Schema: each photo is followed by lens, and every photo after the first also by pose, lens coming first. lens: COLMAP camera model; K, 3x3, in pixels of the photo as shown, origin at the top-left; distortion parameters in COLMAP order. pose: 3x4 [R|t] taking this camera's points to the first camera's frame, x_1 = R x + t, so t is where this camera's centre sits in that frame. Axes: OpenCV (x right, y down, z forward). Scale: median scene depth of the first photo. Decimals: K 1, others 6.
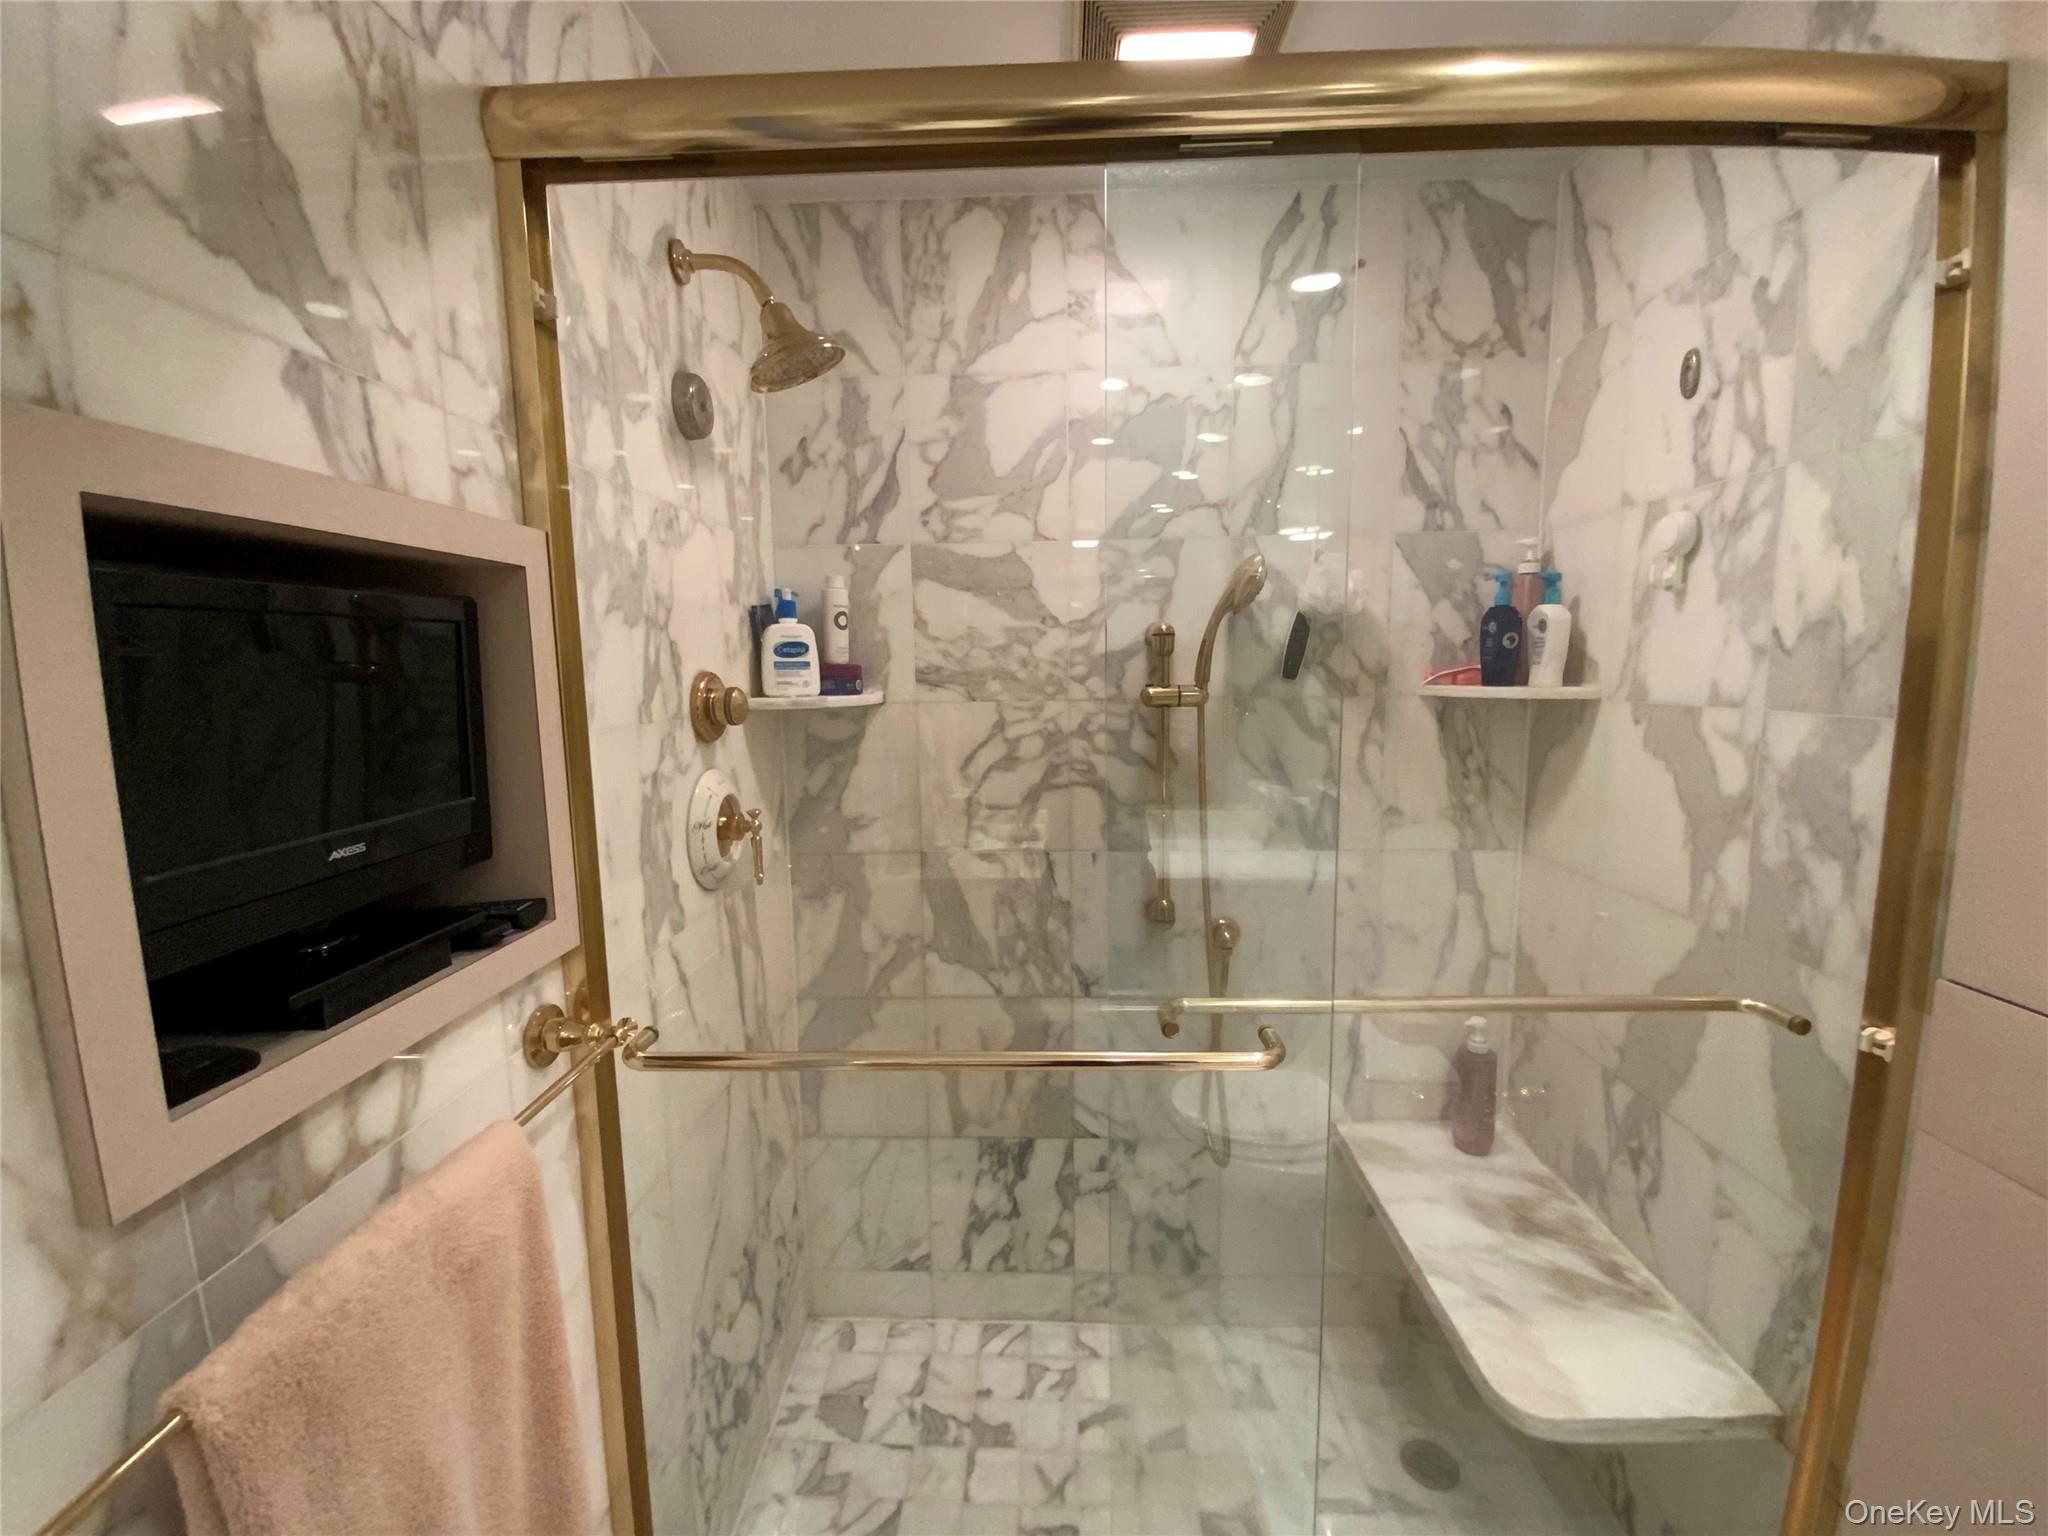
lens RADIAL K [[927.6, 0, 1019.3], [0, 927.6, 781.5], [0, 0, 1]] dist [-0.003446, -0.000222]
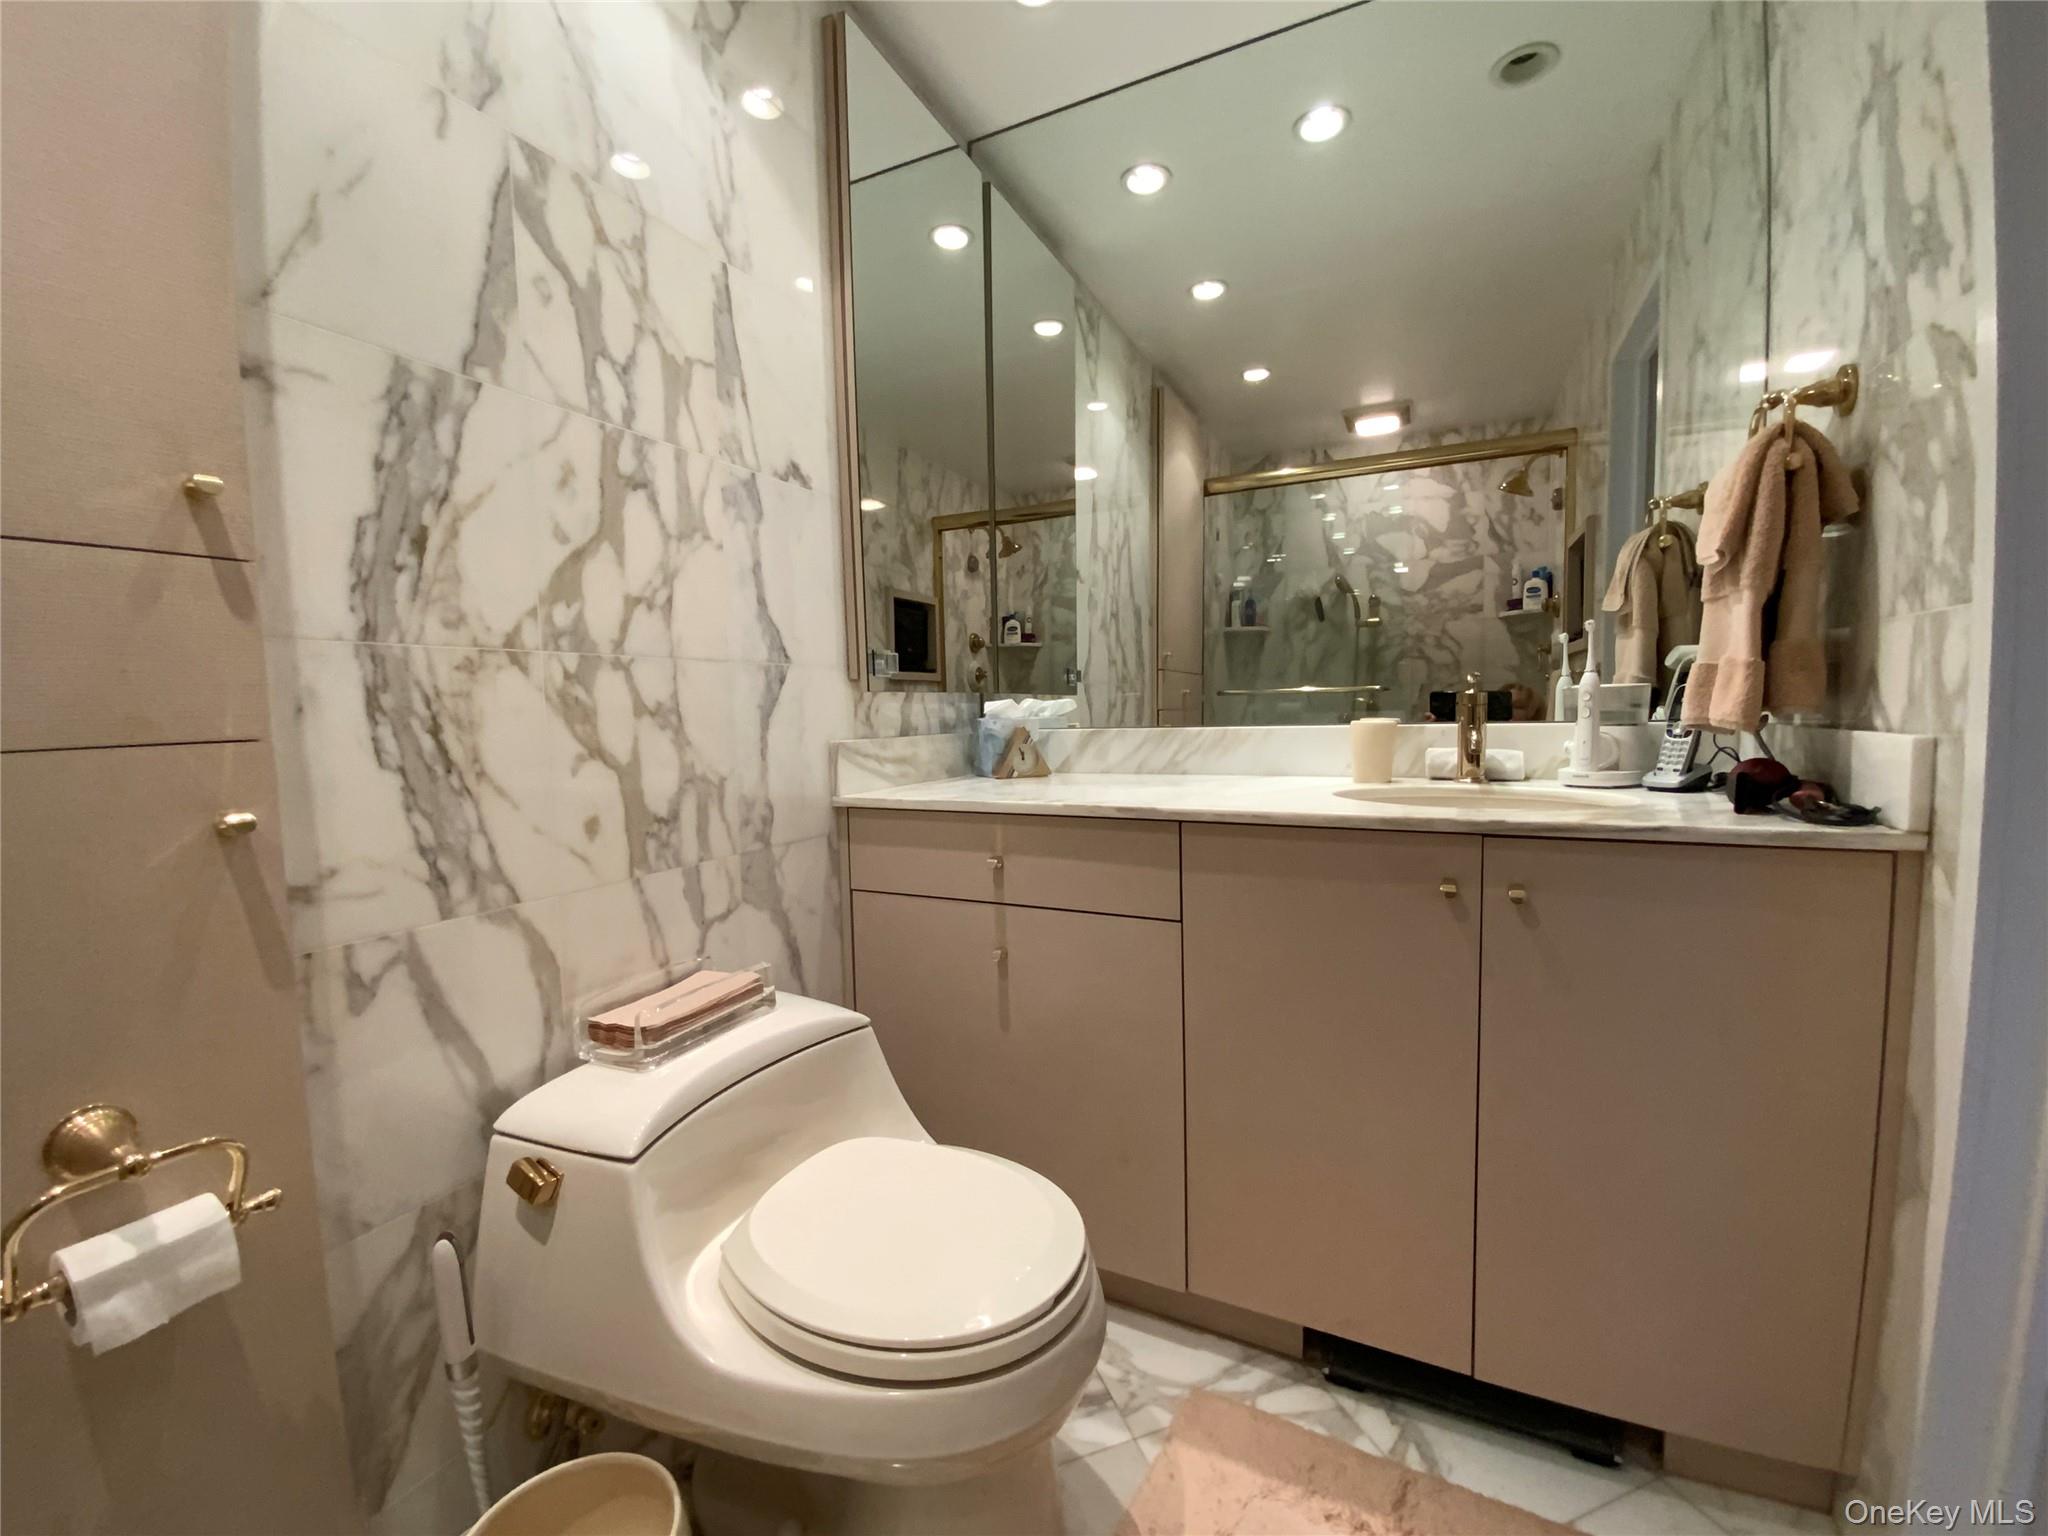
lens RADIAL K [[836.3, 0, 1025.3], [0, 836.3, 759.5], [0, 0, 1]] dist [0.003471, -0.008995]
pose [[0.913155, 0.027127, -0.406709, 0.990306], [-0.053441, 0.997138, -0.053479, 0.464082], [0.404094, 0.070570, 0.911991, -1.608024]]
